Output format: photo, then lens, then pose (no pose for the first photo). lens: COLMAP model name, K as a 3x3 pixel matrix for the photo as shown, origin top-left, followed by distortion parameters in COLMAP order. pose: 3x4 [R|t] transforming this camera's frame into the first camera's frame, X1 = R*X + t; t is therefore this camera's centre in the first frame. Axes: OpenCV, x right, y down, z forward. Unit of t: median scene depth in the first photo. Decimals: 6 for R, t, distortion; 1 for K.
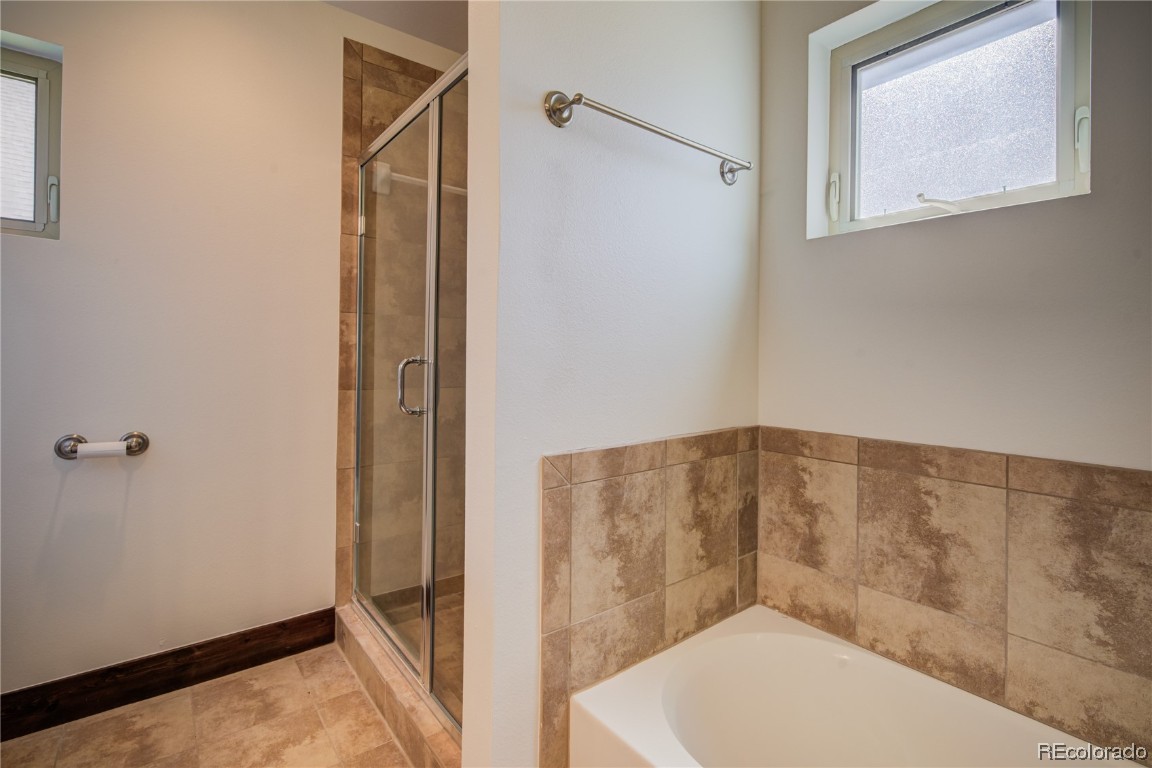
lens RADIAL K [[524.4, 0, 570.4], [0, 524.4, 353.8], [0, 0, 1]] dist [0.002366, -0.001634]
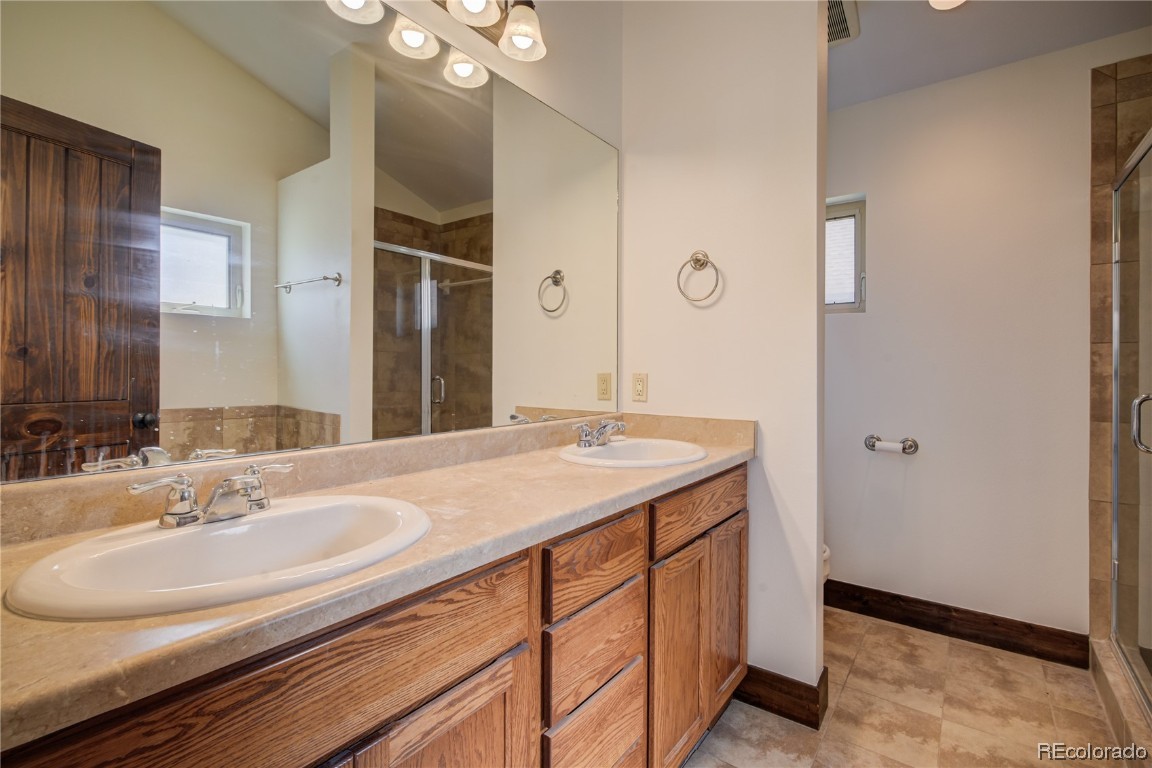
lens RADIAL K [[537.4, 0, 574.3], [0, 537.4, 374.3], [0, 0, 1]] dist [-0.005784, 0.004492]
pose [[0.234757, 0.002102, -0.972052, 0.328936], [0.011031, 0.999928, 0.004826, -0.036726], [0.971992, -0.011855, 0.234717, -0.201220]]
